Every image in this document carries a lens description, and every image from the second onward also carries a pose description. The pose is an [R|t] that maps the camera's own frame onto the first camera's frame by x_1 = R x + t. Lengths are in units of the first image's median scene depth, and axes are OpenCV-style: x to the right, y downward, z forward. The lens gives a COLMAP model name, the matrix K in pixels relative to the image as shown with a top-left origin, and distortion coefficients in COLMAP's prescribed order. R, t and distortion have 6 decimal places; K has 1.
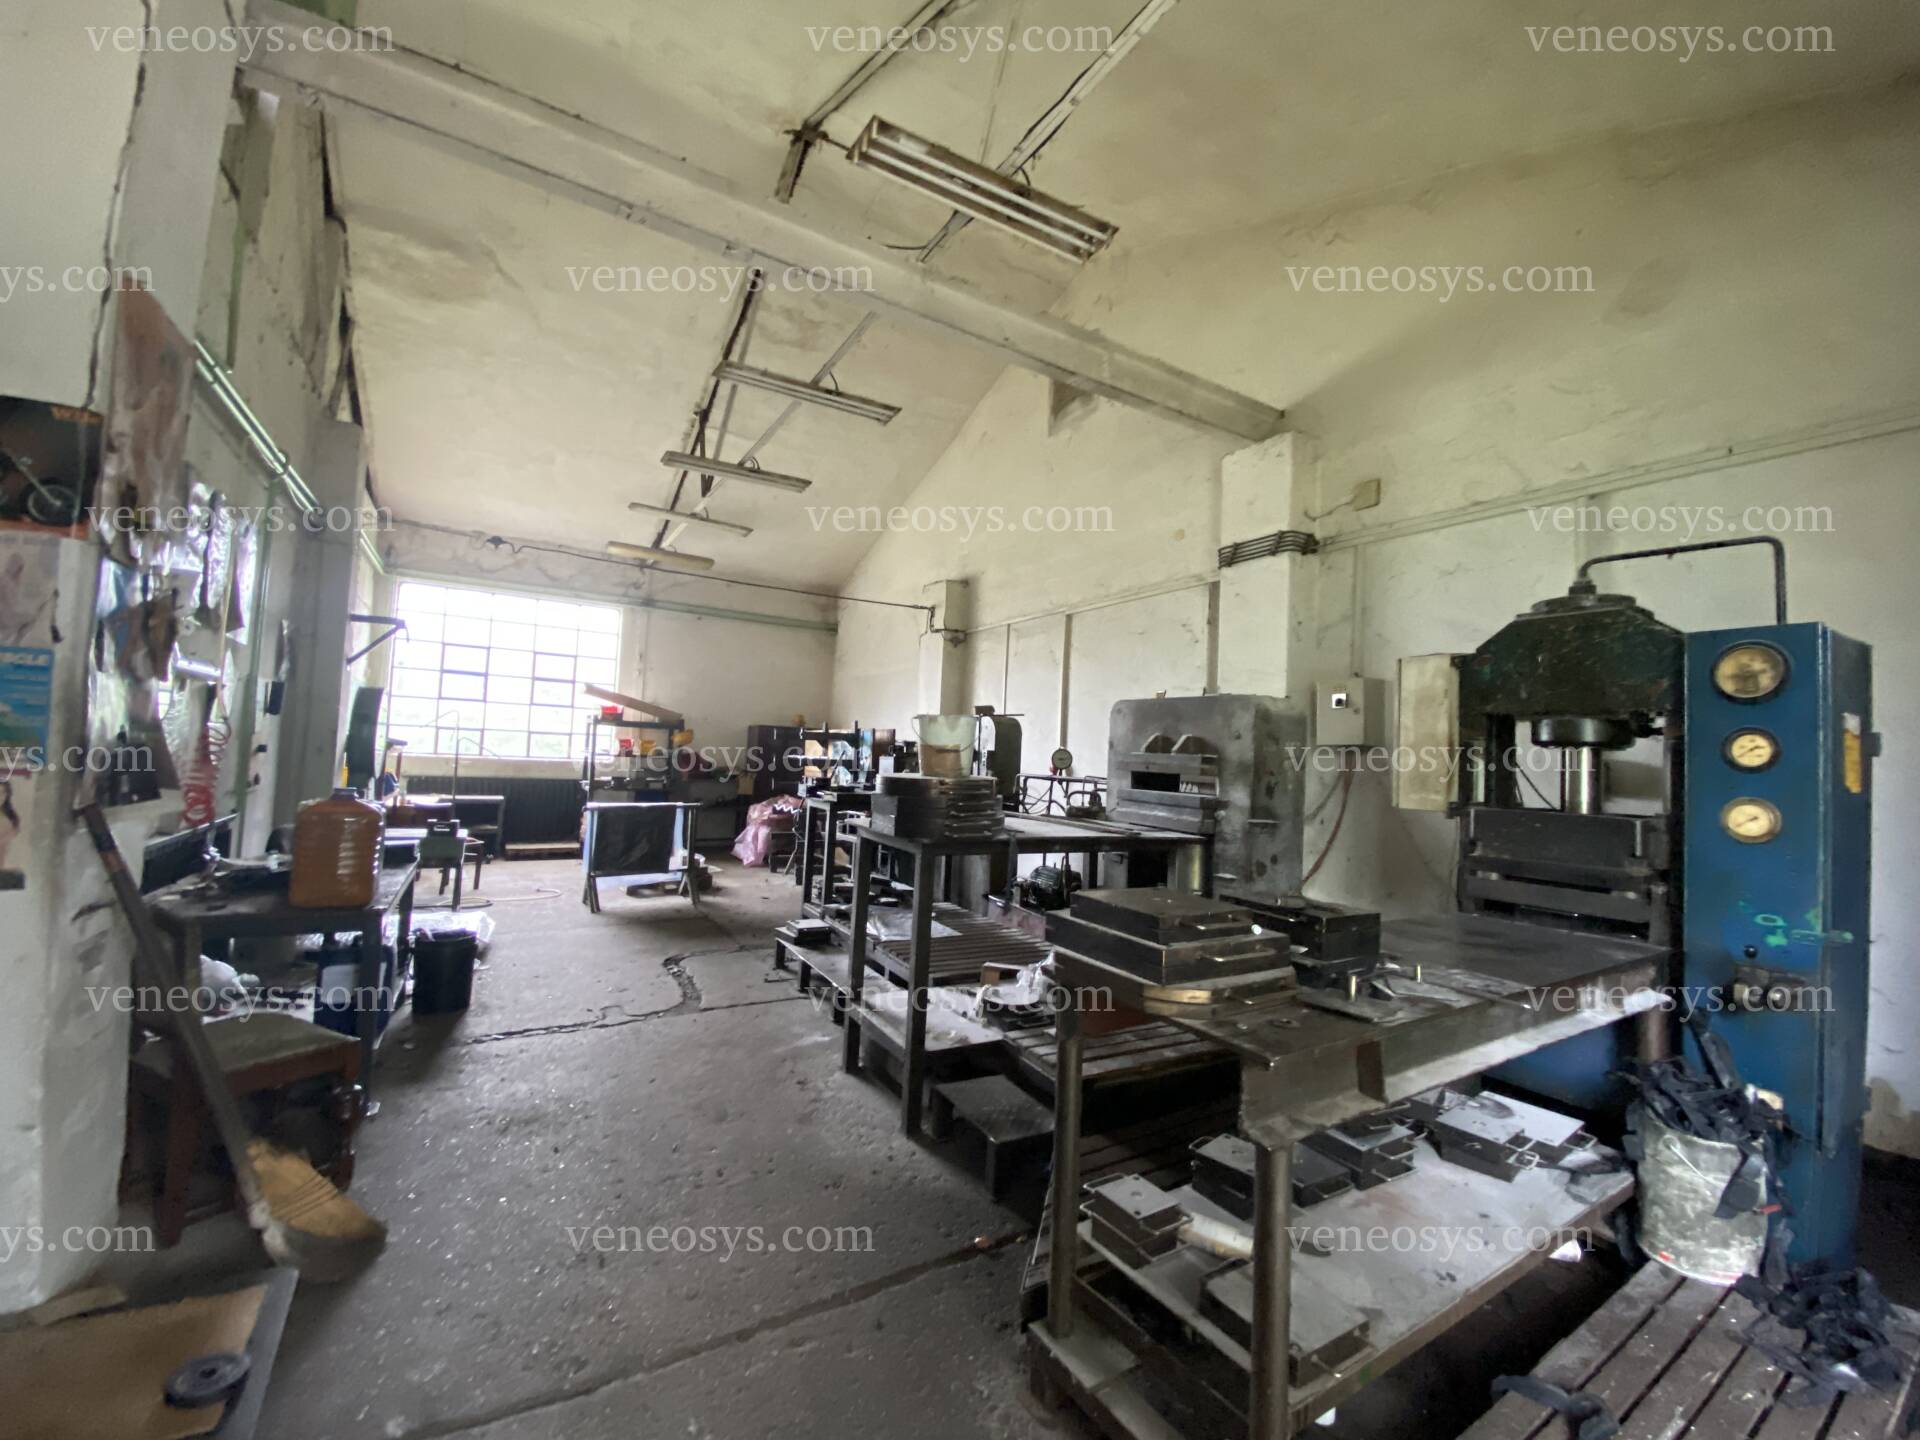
lens RADIAL K [[775.3, 0, 963.6], [0, 775.3, 719.4], [0, 0, 1]] dist [0.023327, -0.021626]
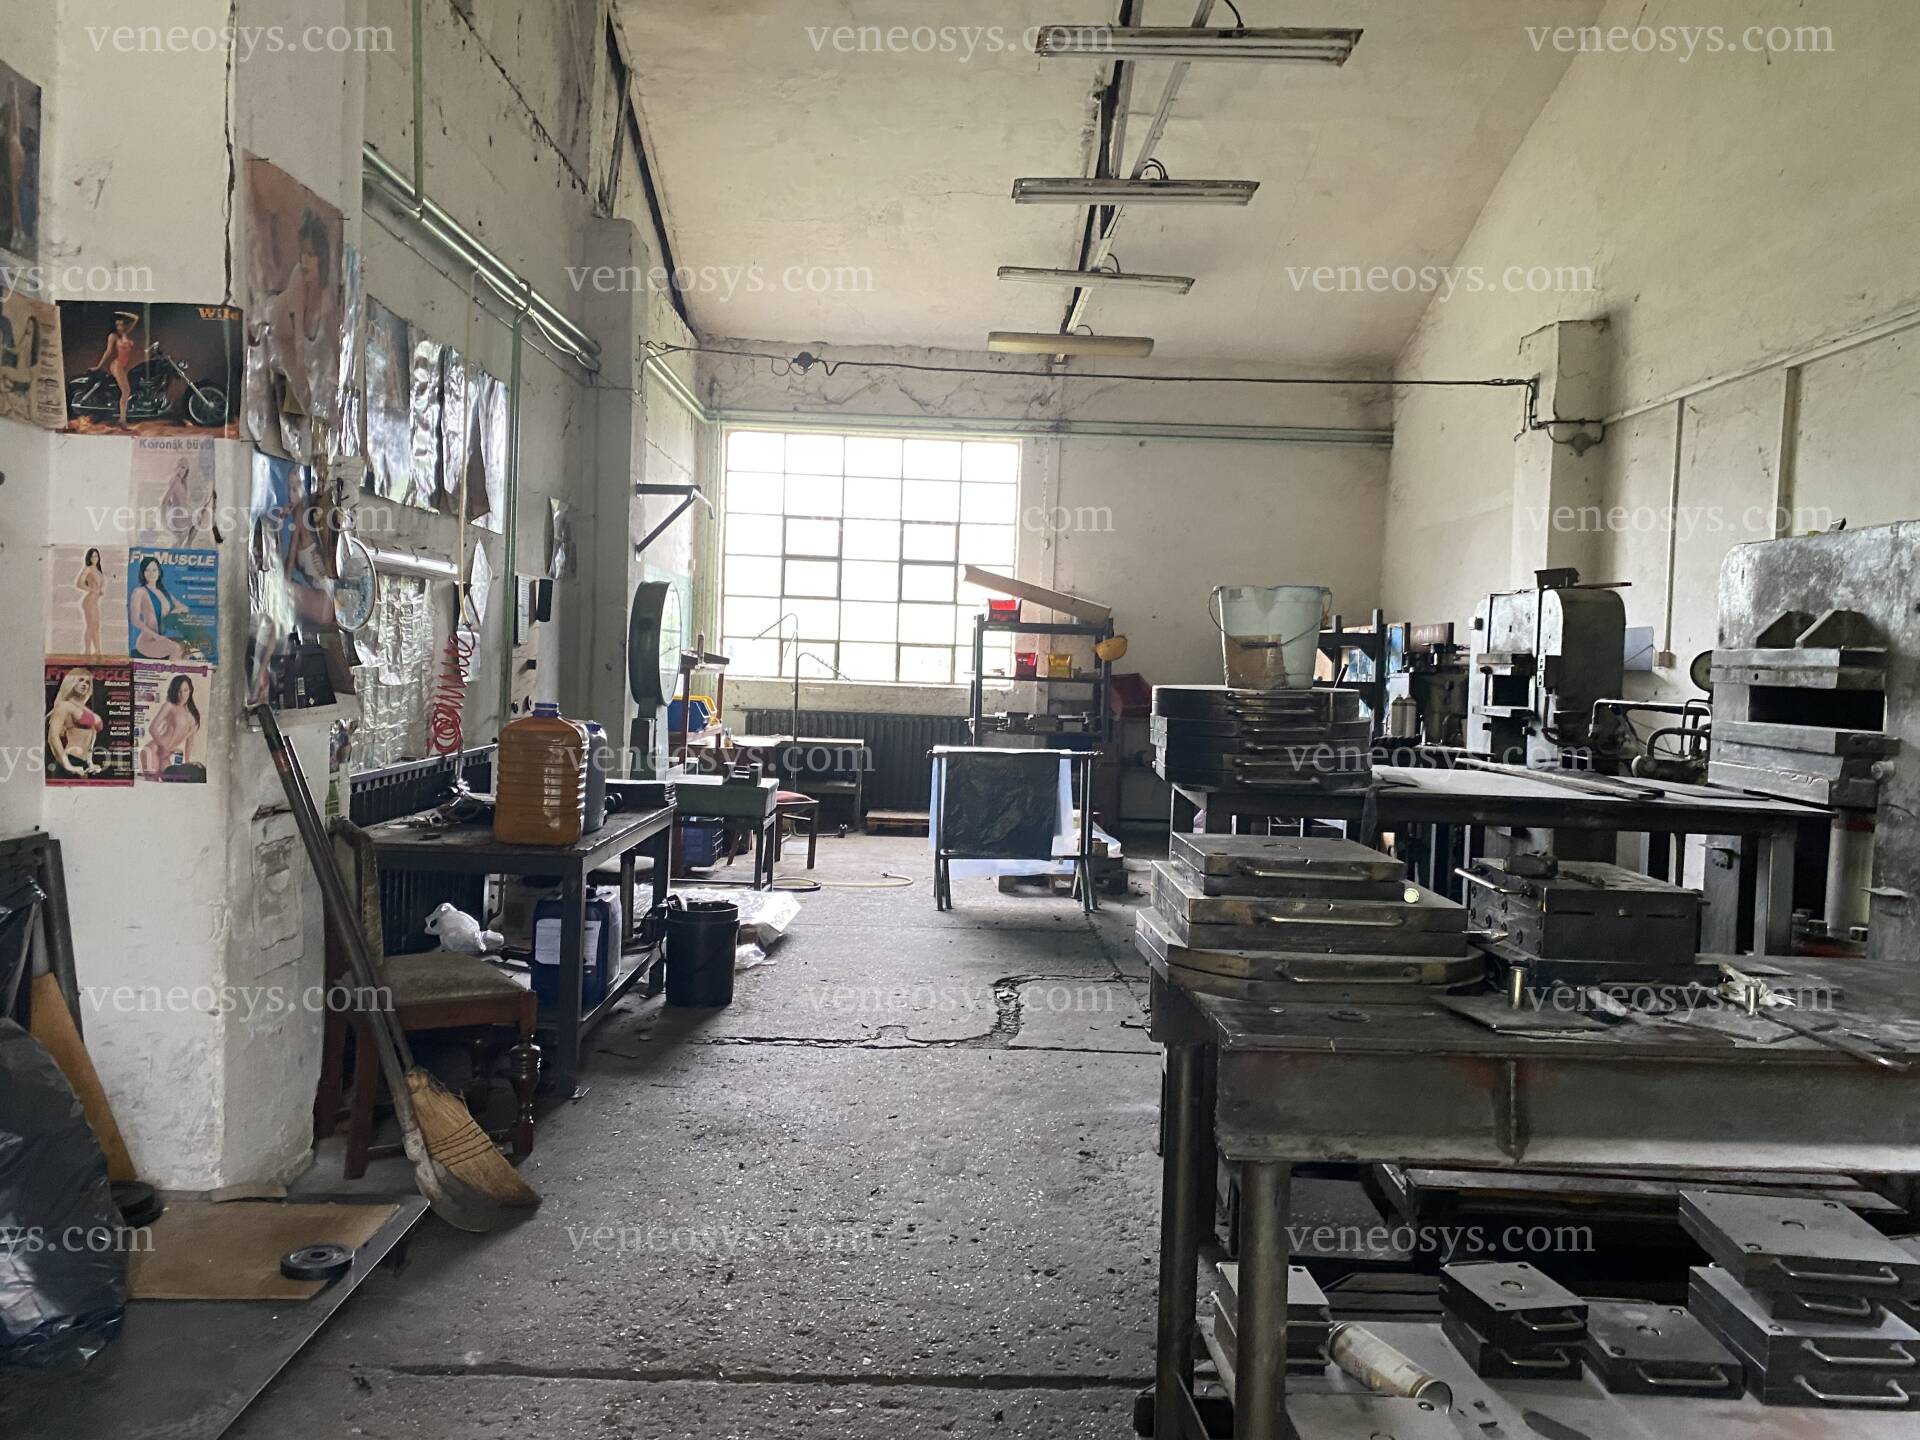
lens RADIAL K [[1481.0, 0, 972.3], [0, 1481.0, 702.6], [0, 0, 1]] dist [-0.004237, 0.017839]
pose [[0.865998, 0.000239, -0.500047, 0.301794], [0.027839, 0.998426, 0.048690, 0.019639], [0.499272, -0.056086, 0.864628, -0.096285]]
